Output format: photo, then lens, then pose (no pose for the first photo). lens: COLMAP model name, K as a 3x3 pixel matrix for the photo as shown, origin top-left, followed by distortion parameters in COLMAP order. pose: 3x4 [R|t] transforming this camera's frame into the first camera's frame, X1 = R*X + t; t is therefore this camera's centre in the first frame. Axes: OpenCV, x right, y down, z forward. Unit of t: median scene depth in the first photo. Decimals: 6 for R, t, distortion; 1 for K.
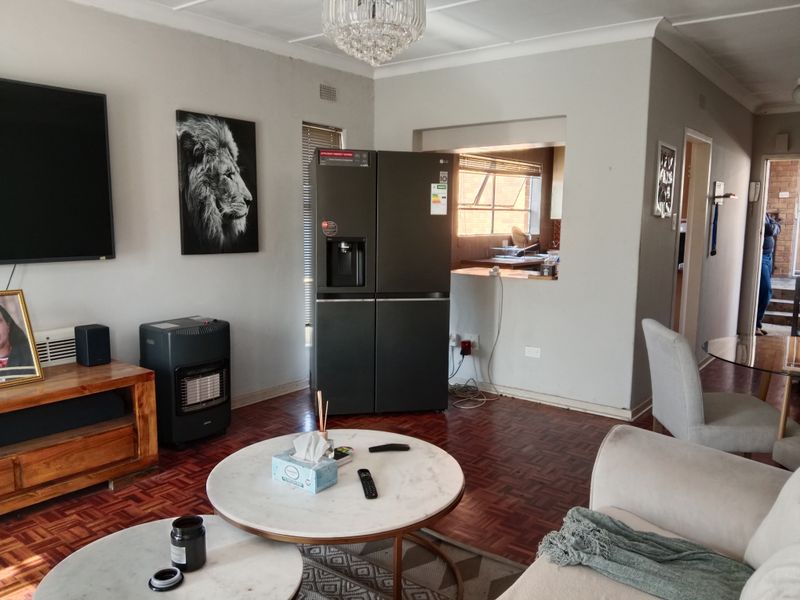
lens RADIAL K [[625.5, 0, 404.6], [0, 625.5, 300.4], [0, 0, 1]] dist [0.028942, -0.071605]
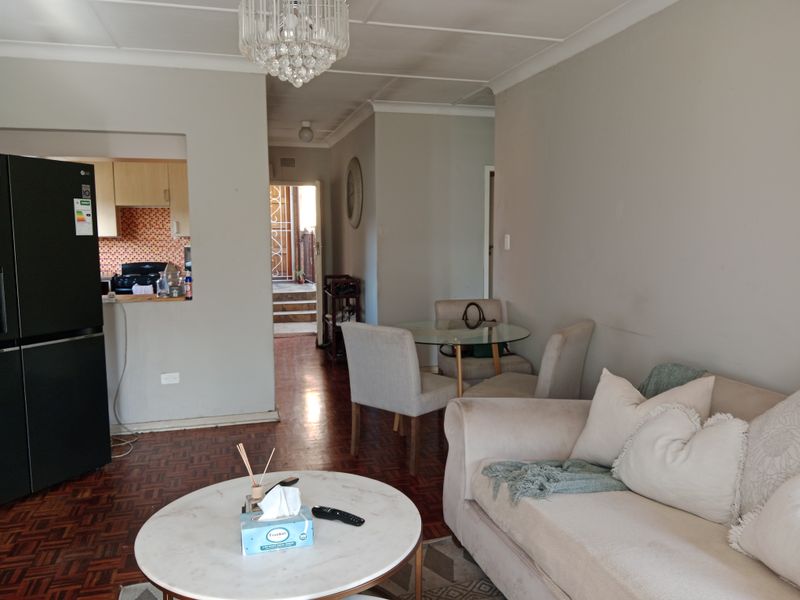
lens RADIAL K [[625.5, 0, 405.8], [0, 625.5, 300.6], [0, 0, 1]] dist [0.028942, -0.071605]
pose [[0.580656, -0.096980, 0.808352, -0.337168], [0.115121, 0.992684, 0.036401, -0.027433], [-0.805969, 0.071922, 0.587573, 0.143762]]
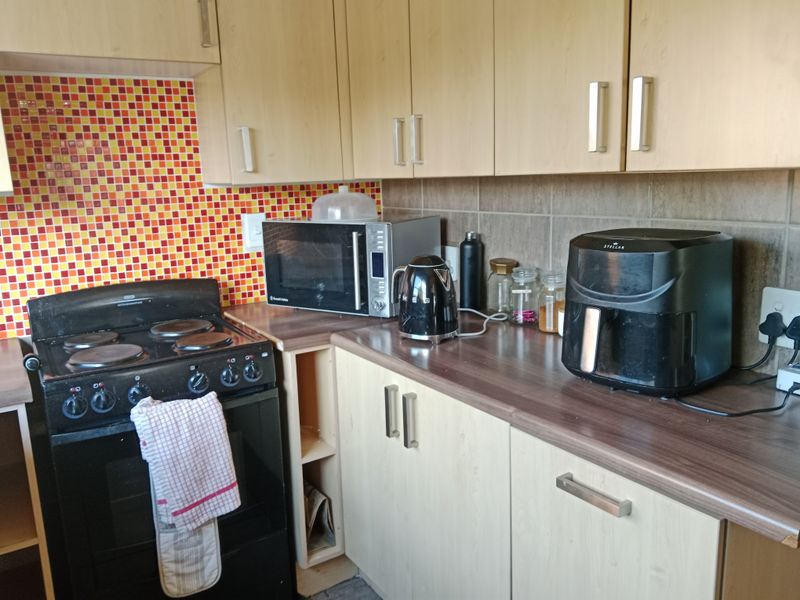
lens RADIAL K [[625.5, 0, 397.9], [0, 625.5, 296.2], [0, 0, 1]] dist [0.028942, -0.071605]
pose [[0.312613, -0.199583, 0.928676, 0.242391], [0.153066, 0.975484, 0.158118, -0.174762], [-0.937467, 0.092719, 0.335498, 1.296541]]
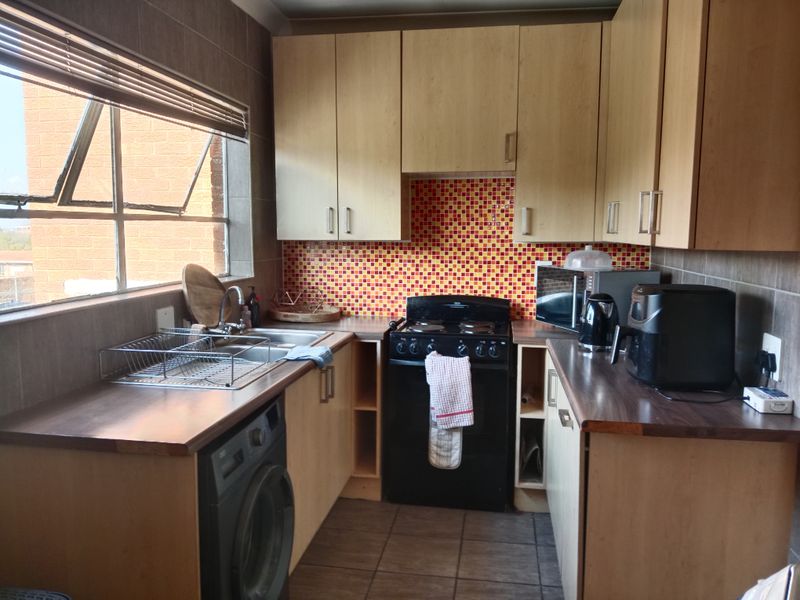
lens RADIAL K [[625.5, 0, 404.3], [0, 625.5, 302.1], [0, 0, 1]] dist [0.028942, -0.071605]
pose [[0.875513, -0.057673, 0.479740, 0.172177], [0.063569, 0.997970, 0.003962, -0.142558], [-0.478995, 0.027028, 0.877402, 0.990062]]
